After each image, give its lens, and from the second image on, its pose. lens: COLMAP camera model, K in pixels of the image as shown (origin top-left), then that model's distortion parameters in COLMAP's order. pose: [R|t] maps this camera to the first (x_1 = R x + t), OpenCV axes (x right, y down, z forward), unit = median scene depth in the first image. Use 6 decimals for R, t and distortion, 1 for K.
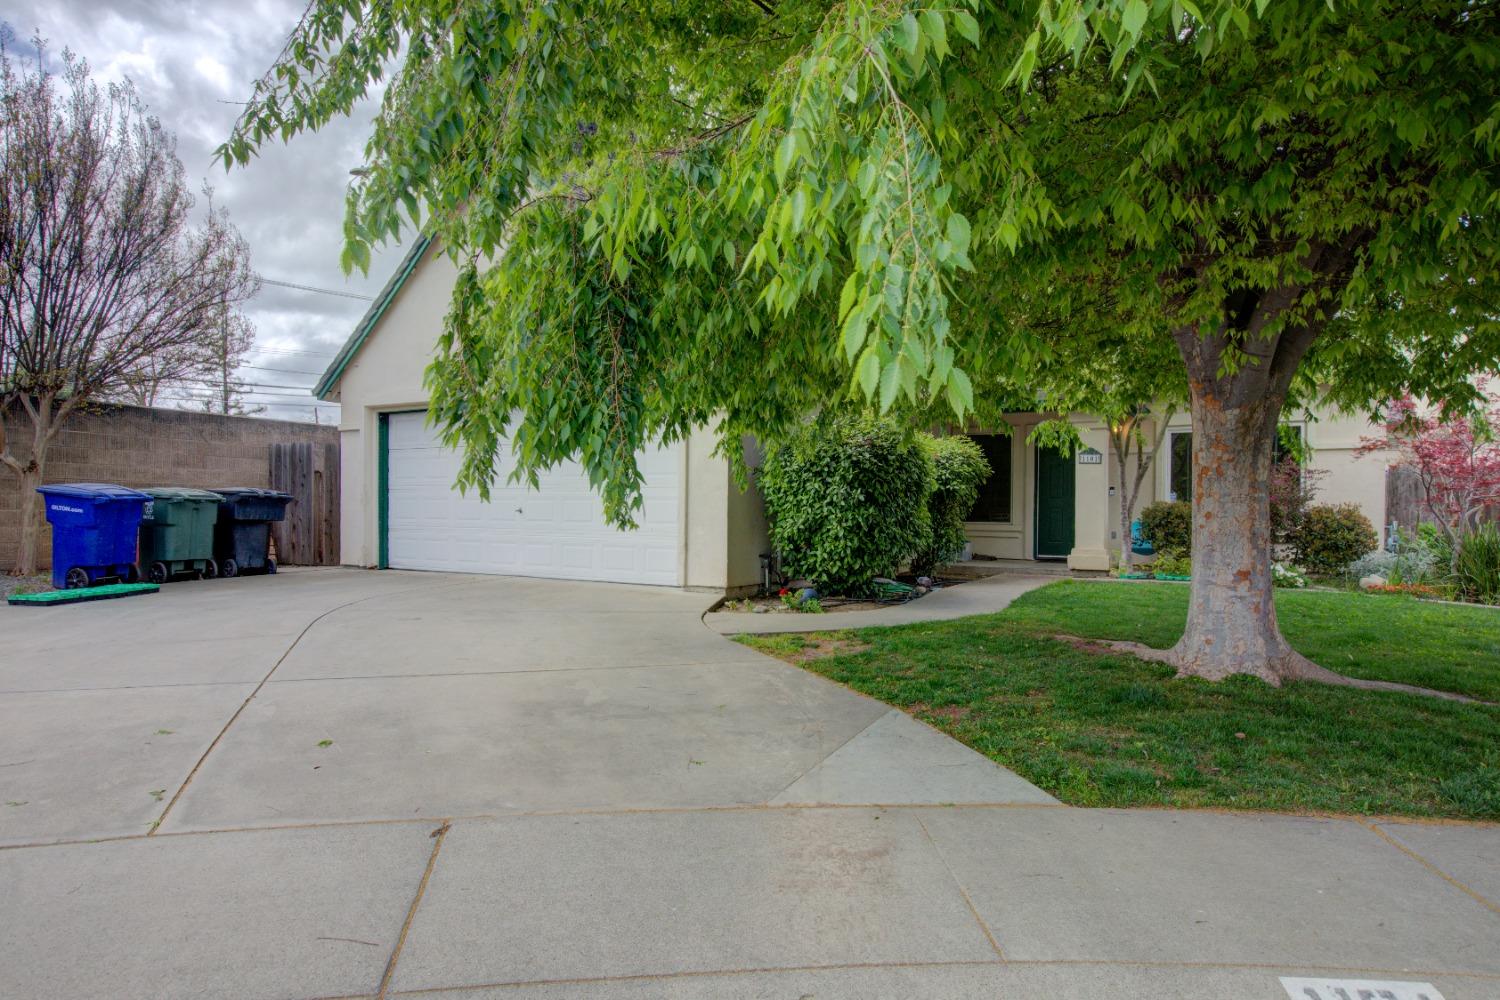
lens RADIAL K [[887.3, 0, 742.6], [0, 887.3, 515.5], [0, 0, 1]] dist [0.002066, -0.005041]
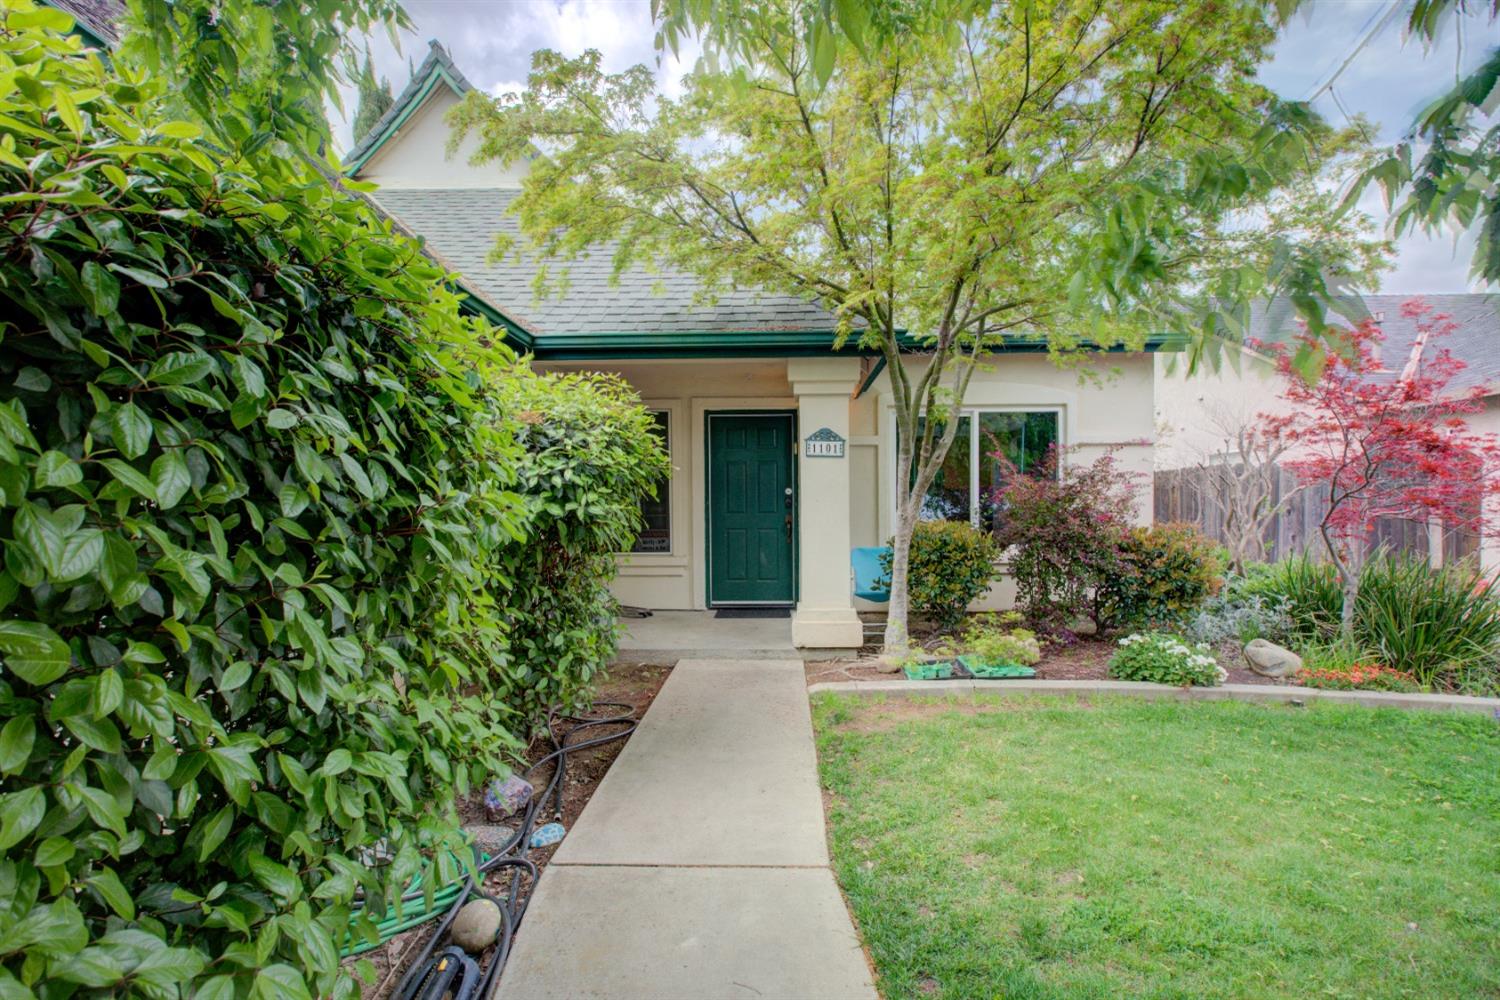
lens RADIAL K [[676.8, 0, 749.3], [0, 676.8, 505.8], [0, 0, 1]] dist [-0.006582, 0.001834]
pose [[0.882404, -0.015609, 0.470234, 0.148223], [0.017864, 0.999840, -0.000335, -0.028389], [-0.470154, 0.008696, 0.882542, 0.646830]]
